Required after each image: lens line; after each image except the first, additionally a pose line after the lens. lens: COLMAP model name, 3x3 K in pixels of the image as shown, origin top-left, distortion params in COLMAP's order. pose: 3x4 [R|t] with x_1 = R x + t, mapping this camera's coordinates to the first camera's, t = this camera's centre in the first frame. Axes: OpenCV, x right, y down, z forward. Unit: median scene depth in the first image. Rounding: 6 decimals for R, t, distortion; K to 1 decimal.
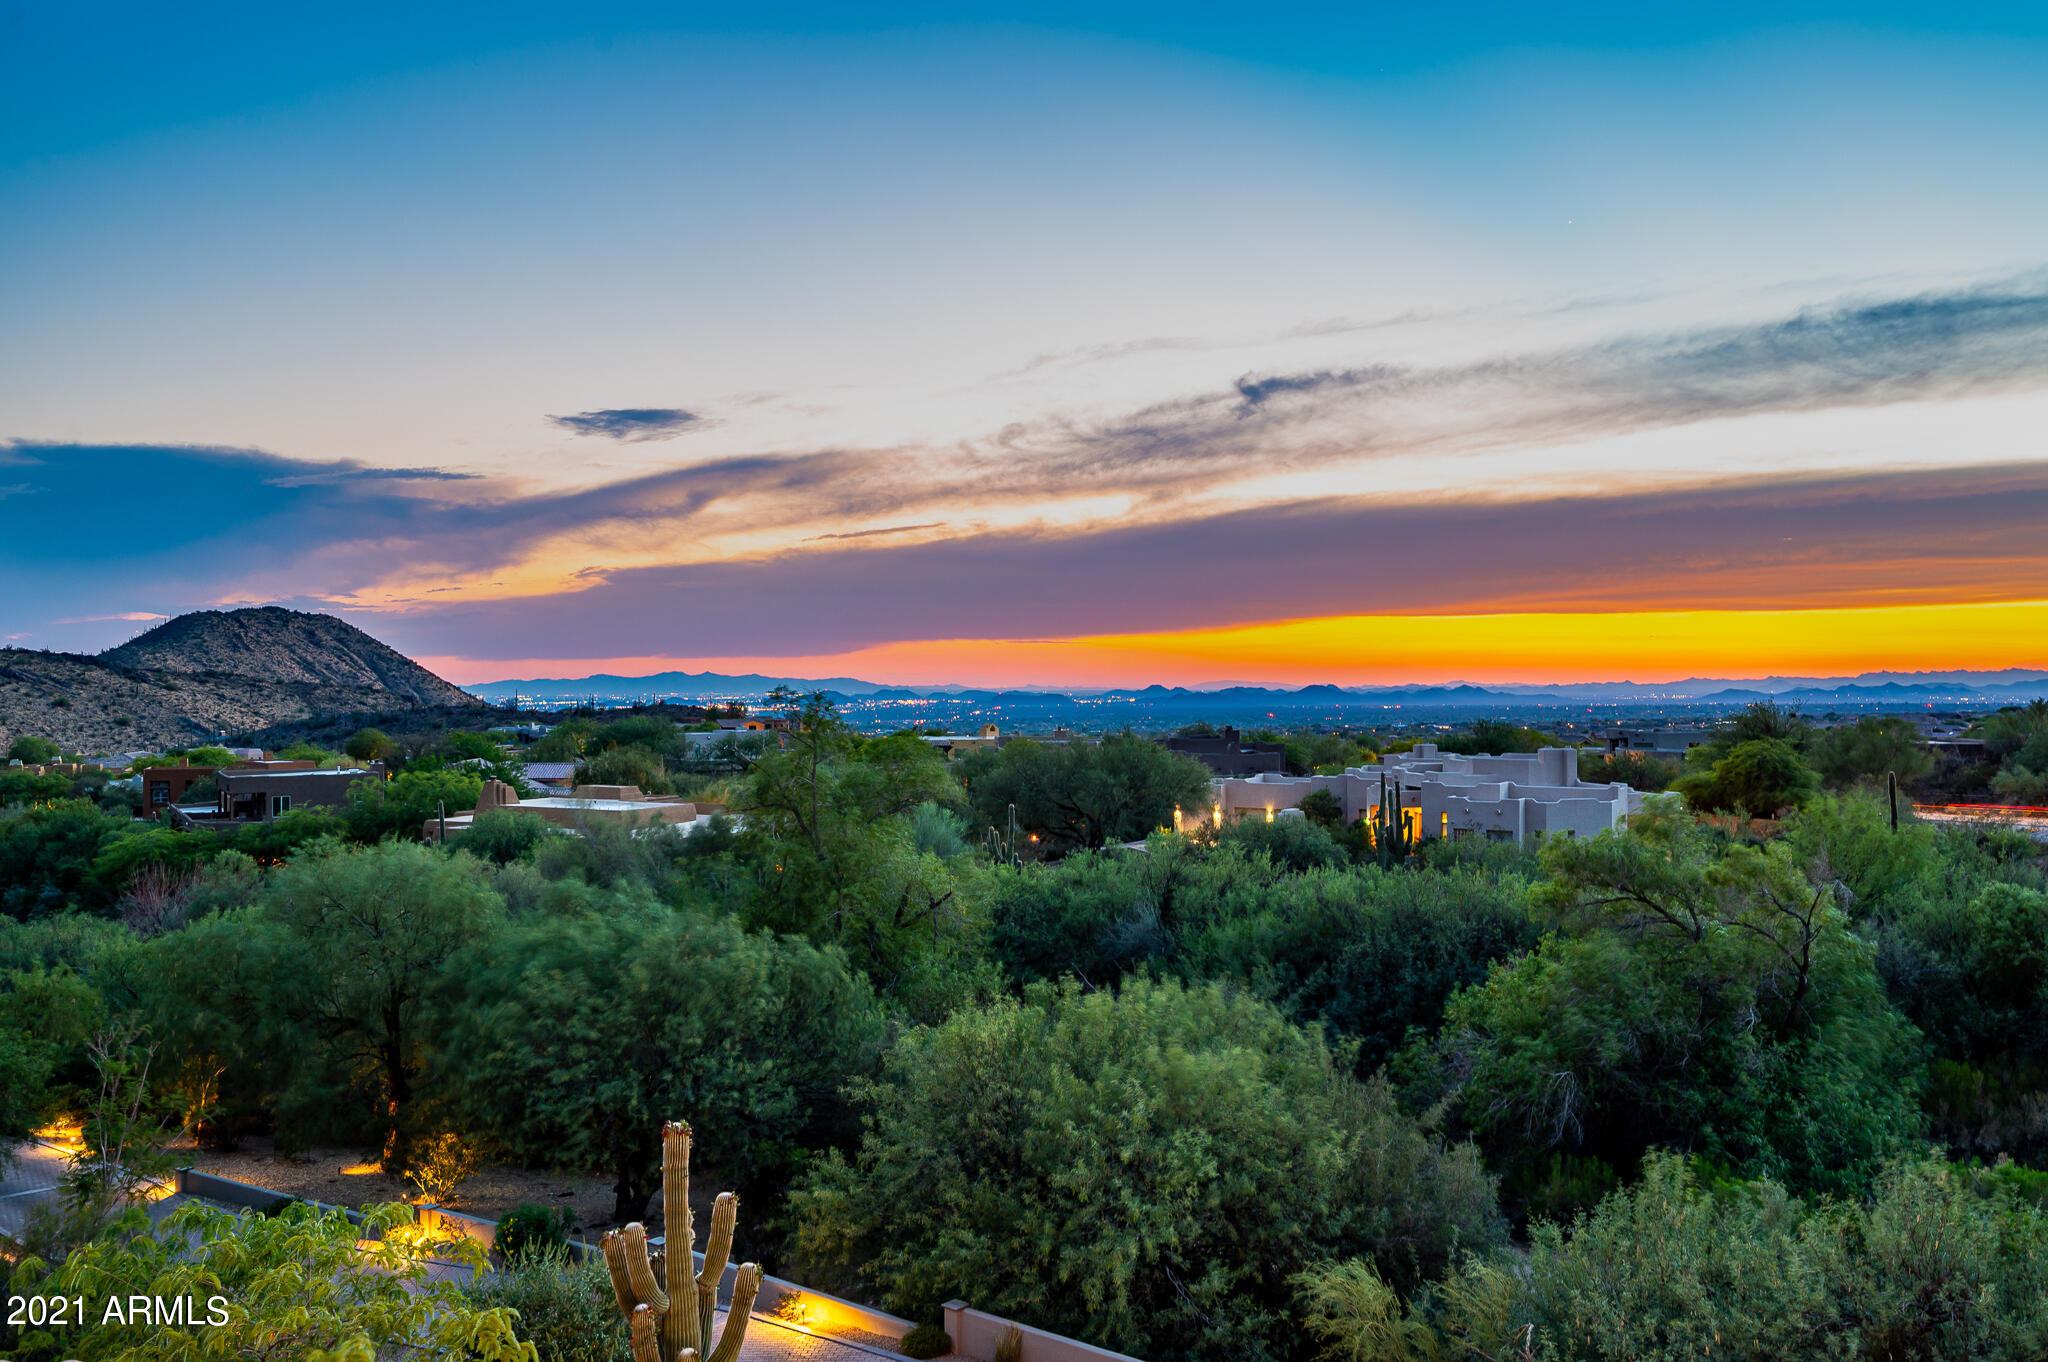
lens RADIAL K [[1792.0, 0, 1022.3], [0, 1792.0, 678.0], [0, 0, 1]] dist [0.004198, -0.001437]
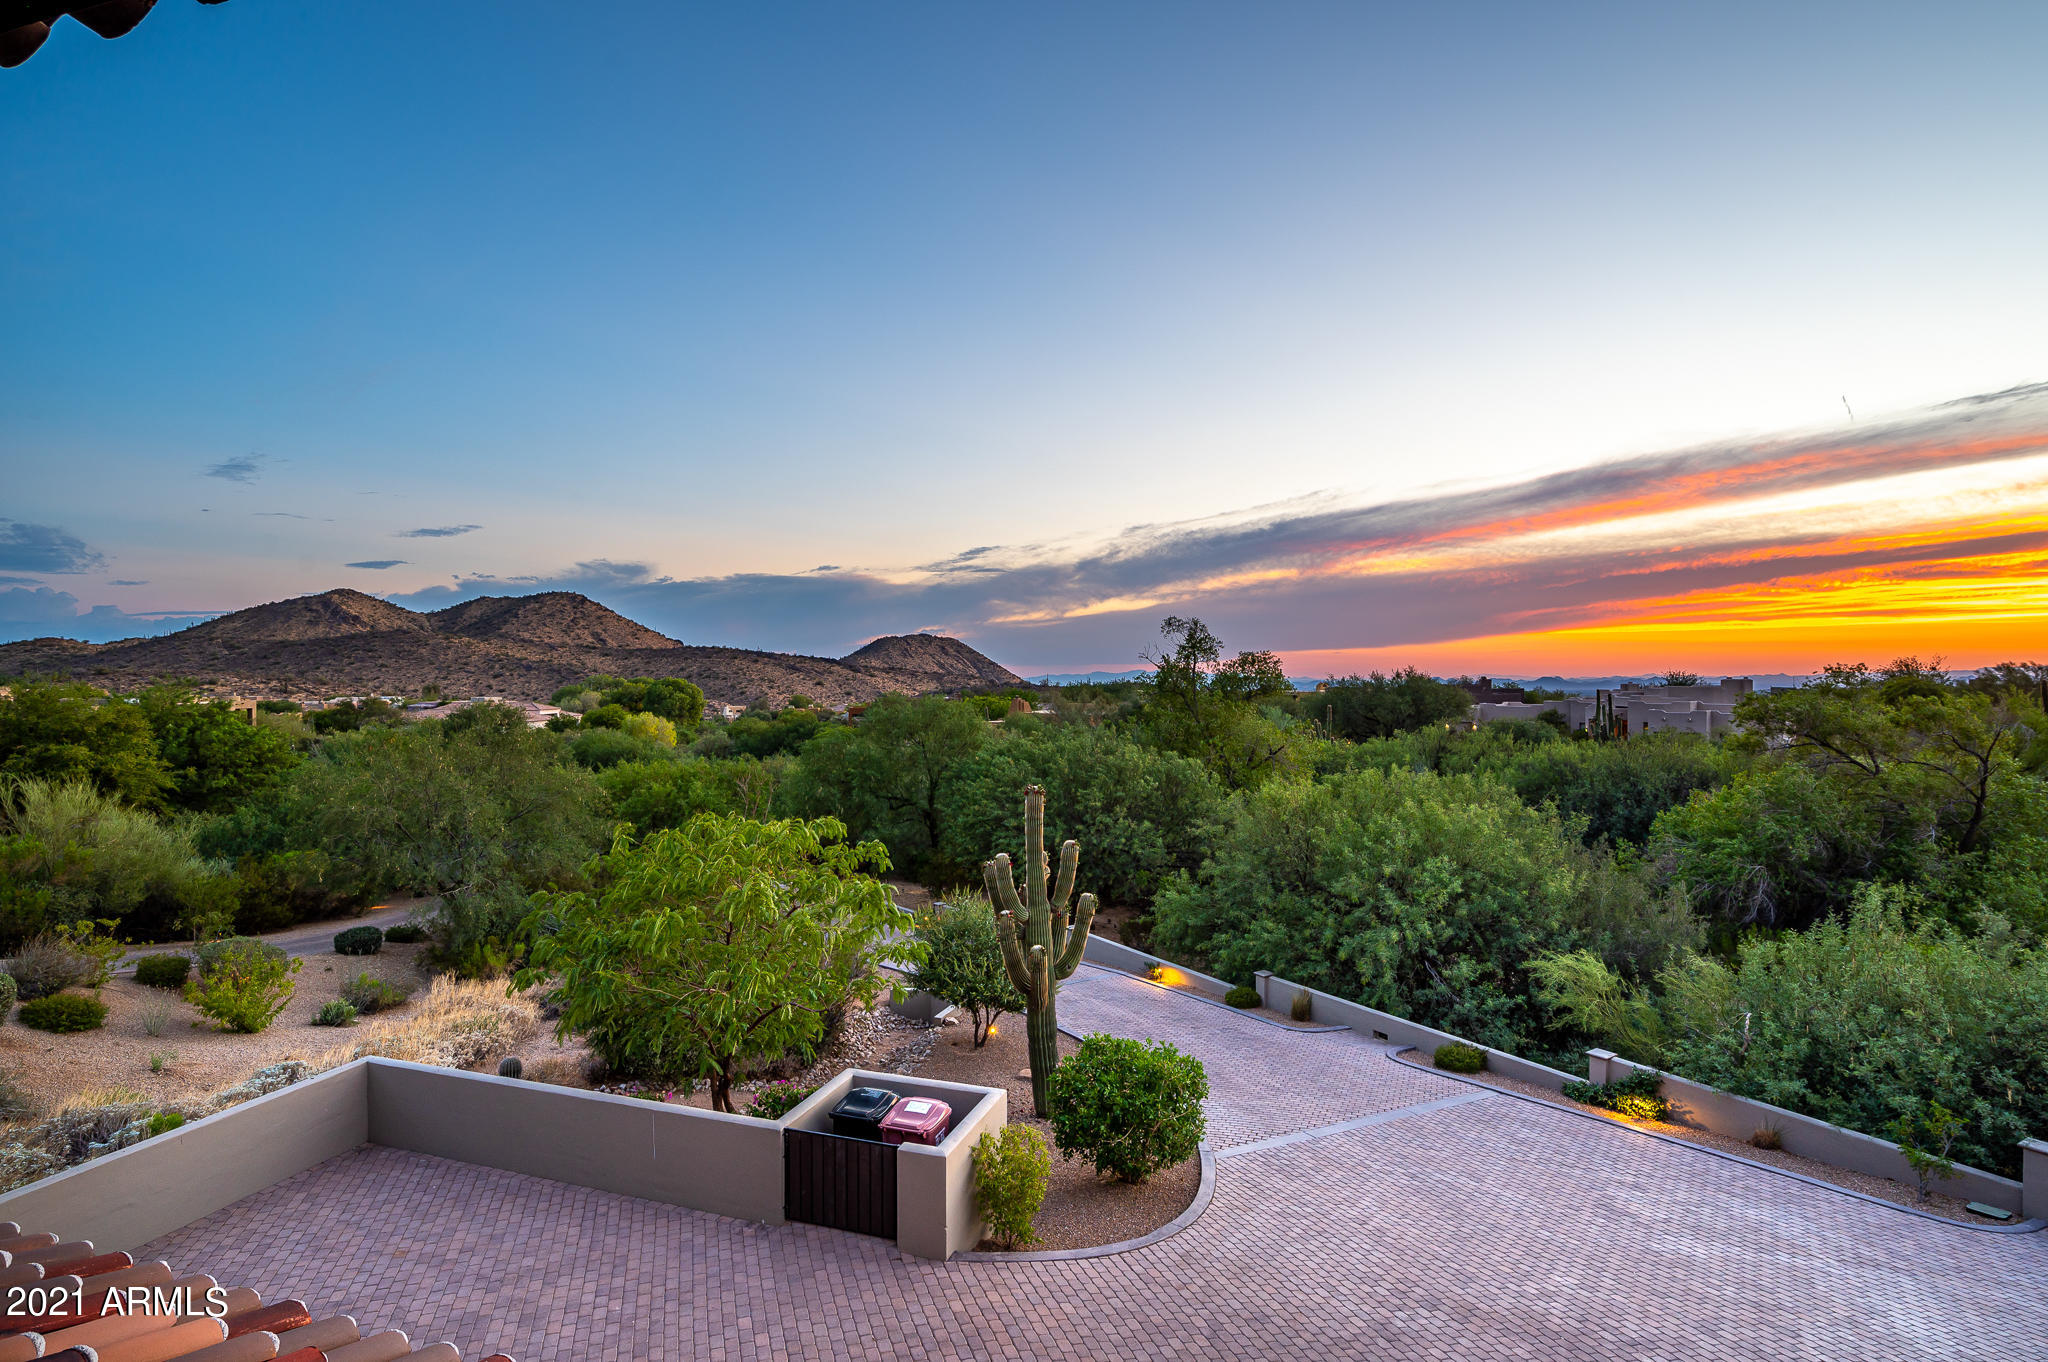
lens RADIAL K [[1039.1, 0, 1021.8], [0, 1039.1, 680.2], [0, 0, 1]] dist [0.002407, 0.002420]
pose [[0.953913, -0.002553, -0.300074, 0.013512], [0.004140, 0.999981, 0.004653, 0.058040], [0.300056, -0.005681, 0.953905, 0.085242]]
